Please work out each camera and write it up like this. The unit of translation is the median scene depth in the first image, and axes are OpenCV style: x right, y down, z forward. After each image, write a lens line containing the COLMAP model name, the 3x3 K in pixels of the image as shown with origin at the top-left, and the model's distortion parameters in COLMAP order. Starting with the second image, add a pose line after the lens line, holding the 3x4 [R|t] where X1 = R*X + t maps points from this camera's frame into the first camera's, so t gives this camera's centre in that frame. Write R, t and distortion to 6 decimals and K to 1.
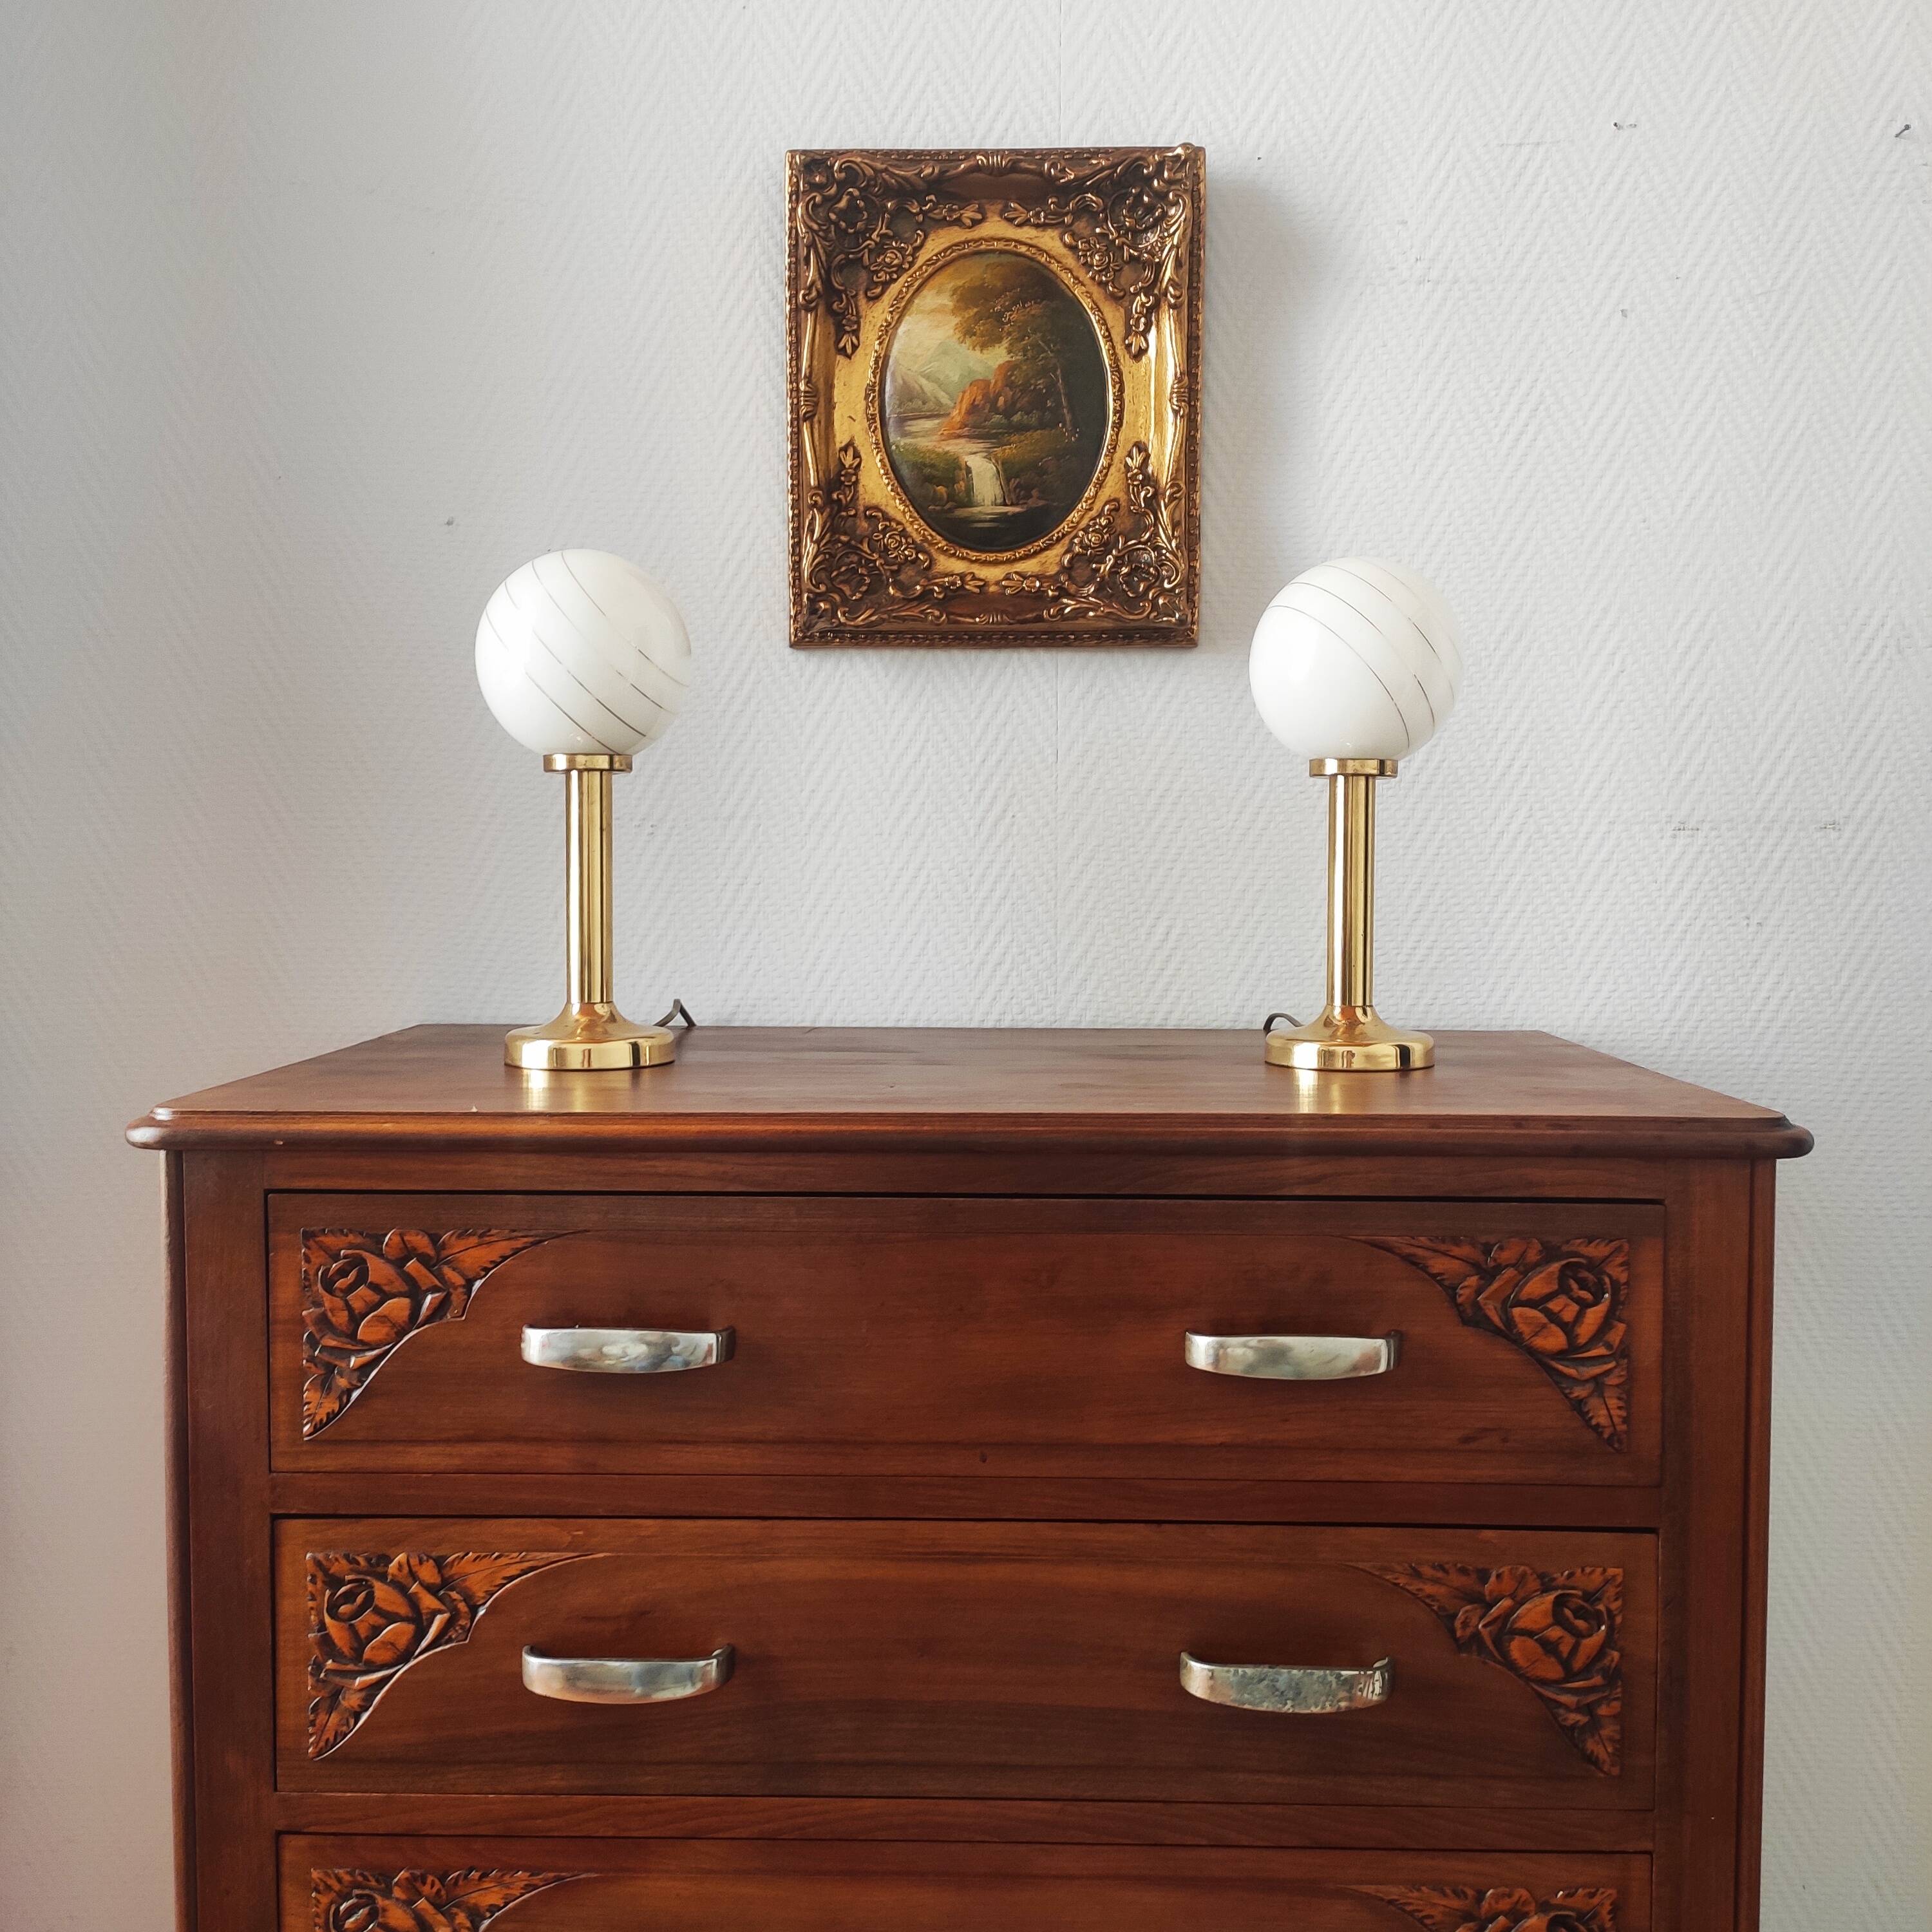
lens RADIAL K [[1887.6, 0, 960.5], [0, 1887.6, 961.1], [0, 0, 1]] dist [0.084134, -0.107465]
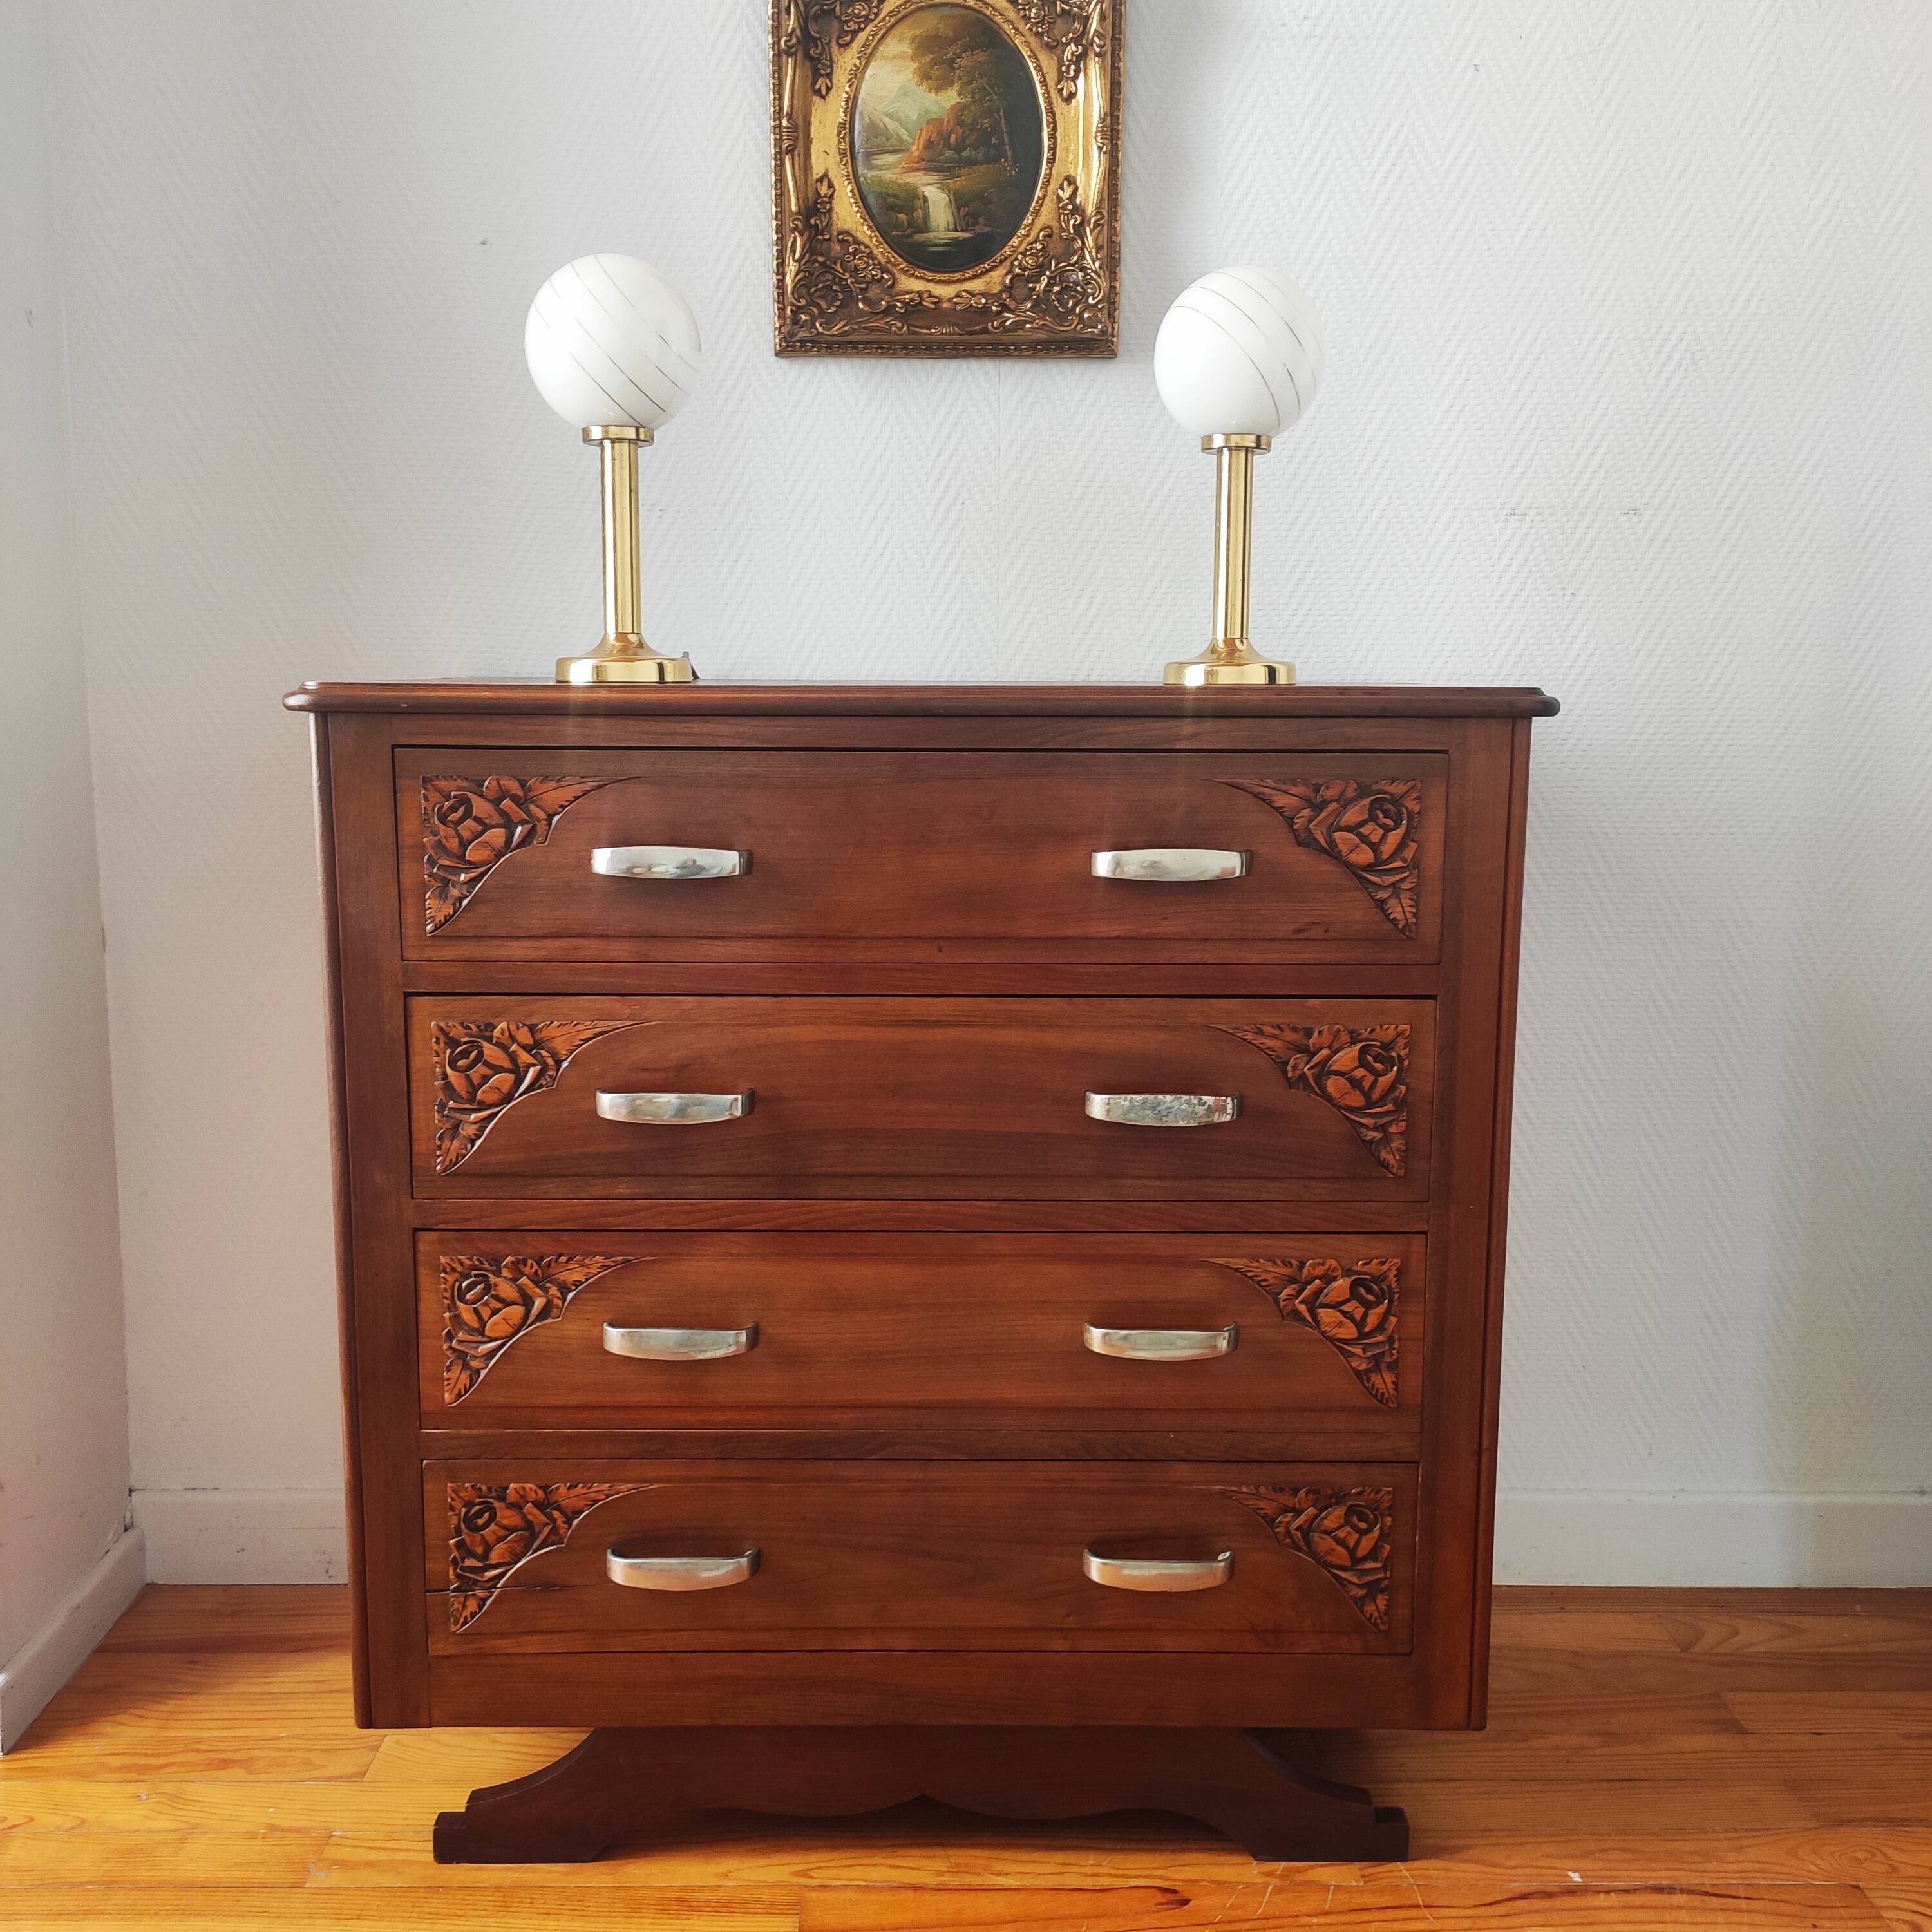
lens RADIAL K [[1889.5, 0, 959.1], [0, 1889.5, 954.2], [0, 0, 1]] dist [0.060158, -0.027964]
pose [[0.999646, -0.001297, 0.026585, -0.009829], [-0.001172, 0.995698, 0.092645, 0.141107], [-0.026591, -0.092644, 0.995344, -0.323254]]
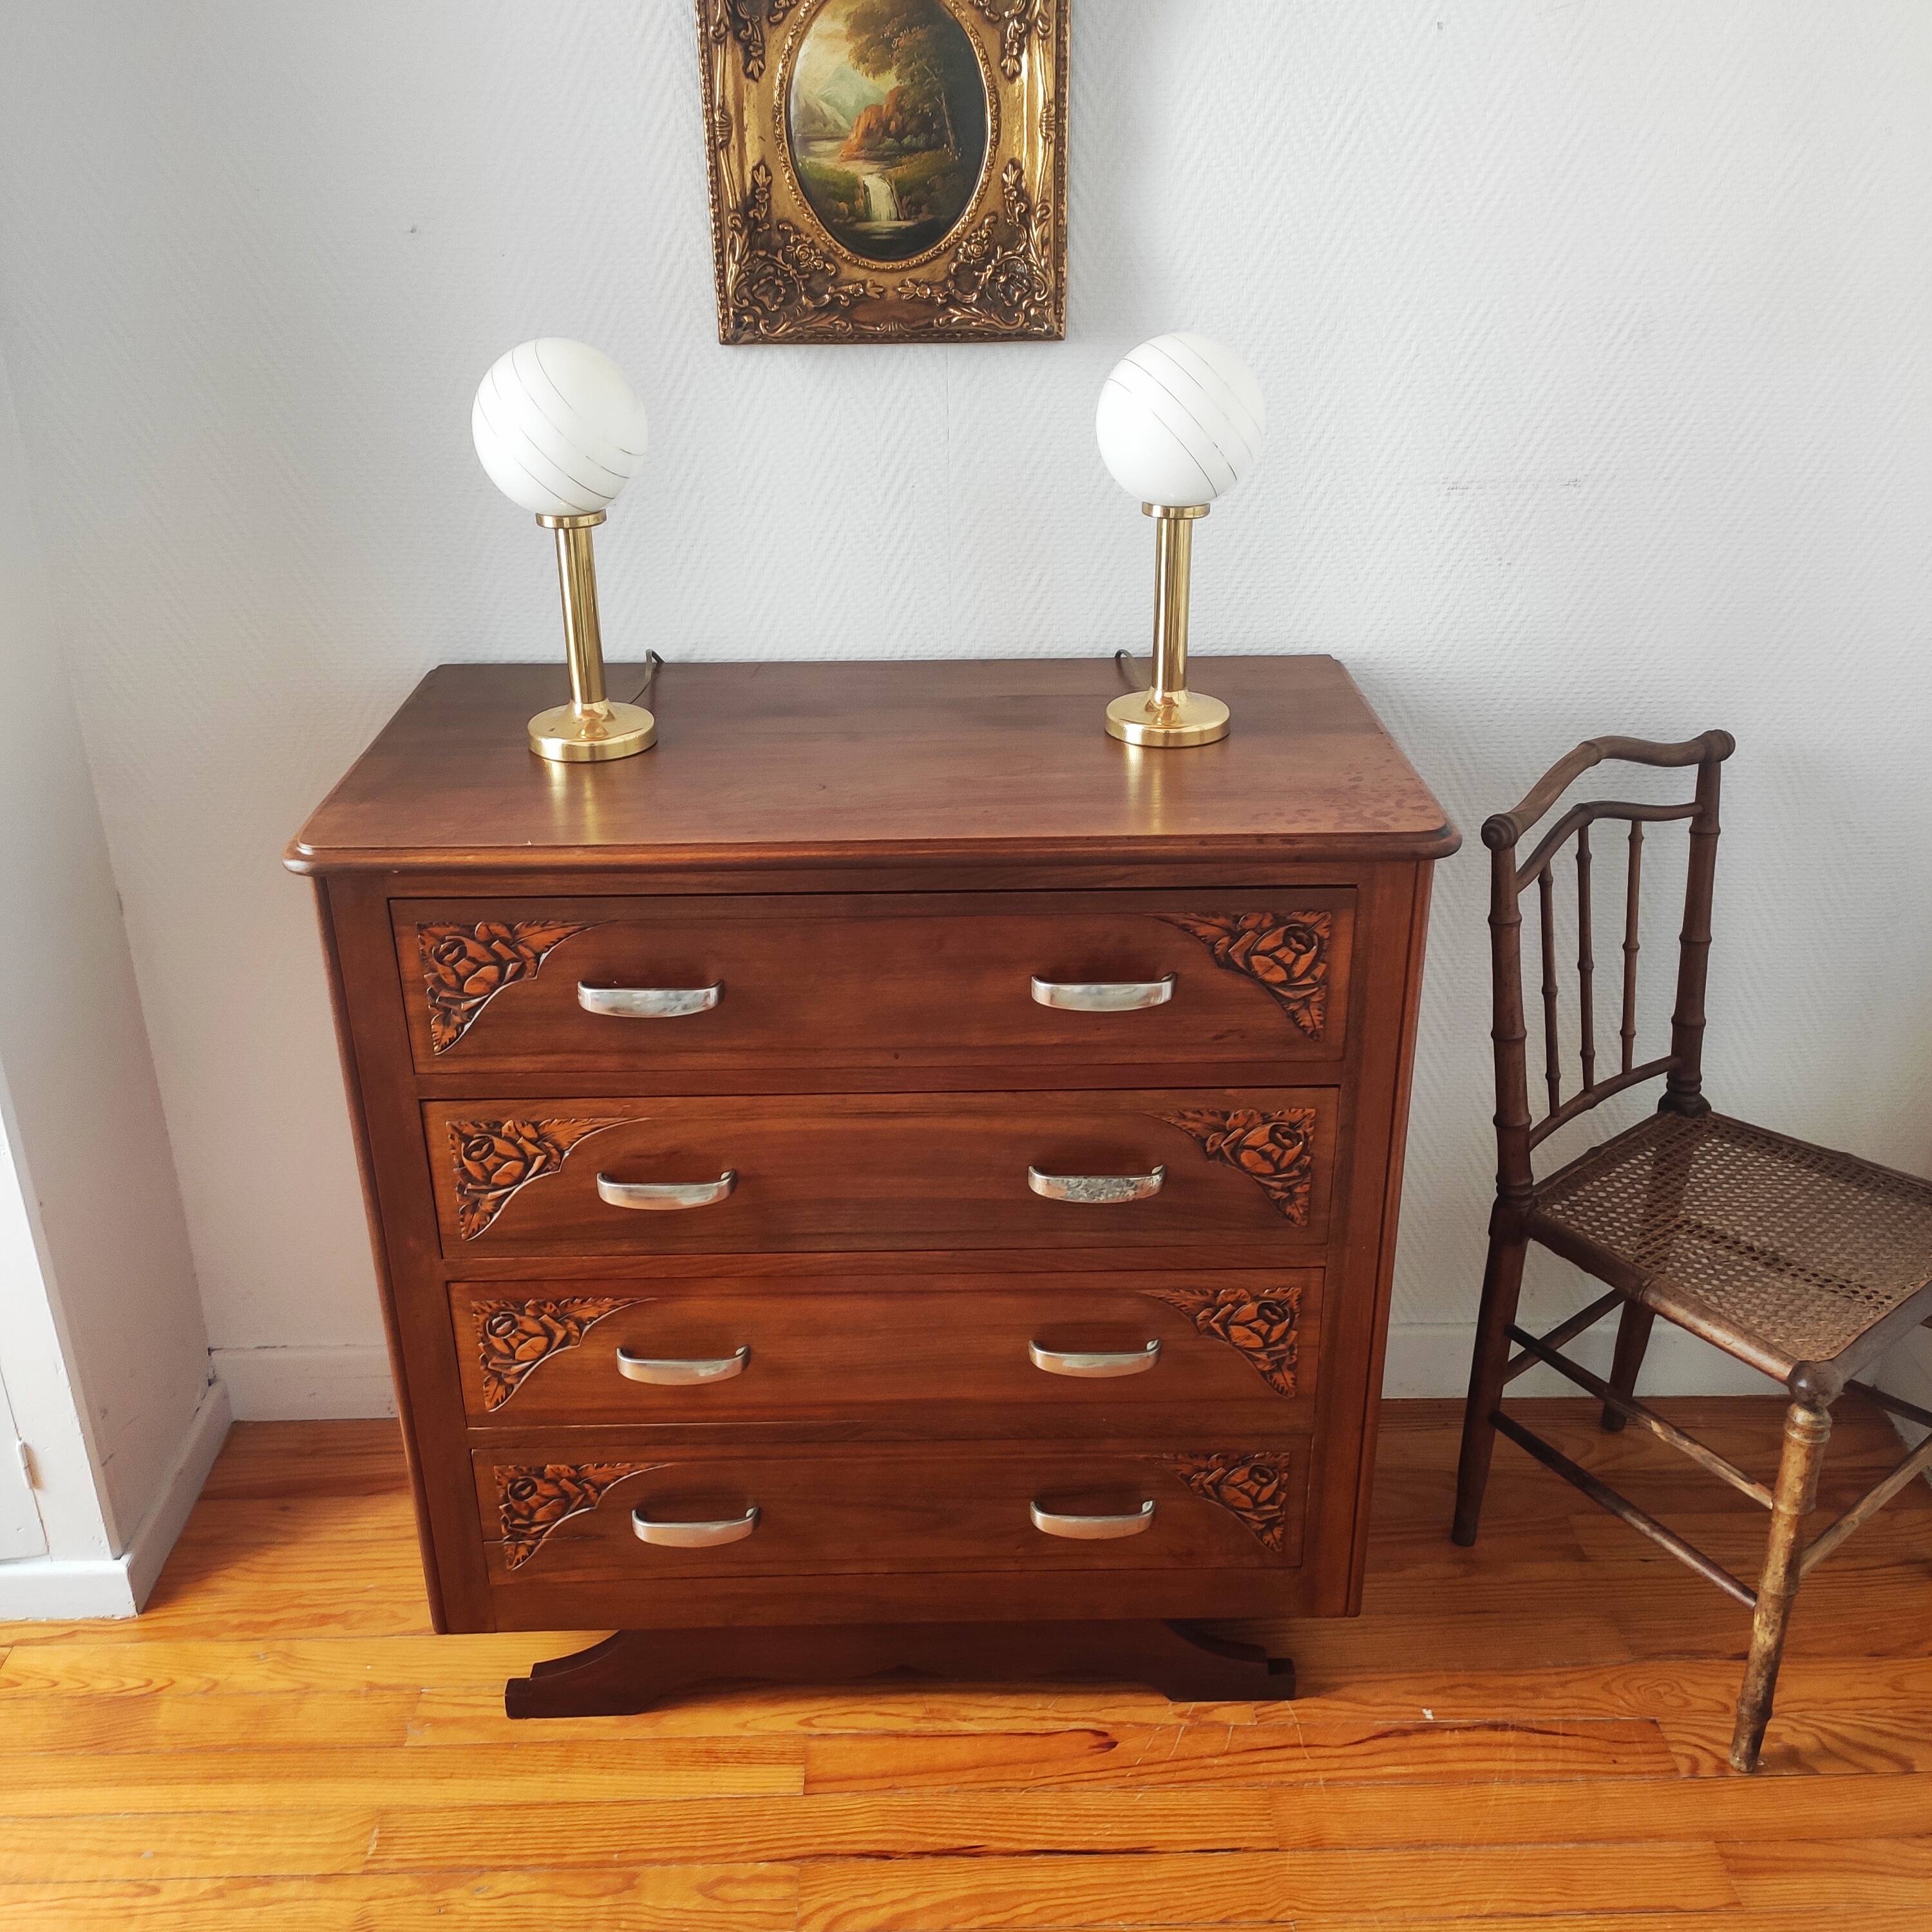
lens RADIAL K [[1874.5, 0, 955.7], [0, 1874.5, 951.2], [0, 0, 1]] dist [0.083502, -0.115074]
pose [[0.999239, -0.027347, 0.027828, 0.019541], [0.015265, 0.930410, 0.366203, -0.351445], [-0.035906, -0.365500, 0.930119, -0.340032]]
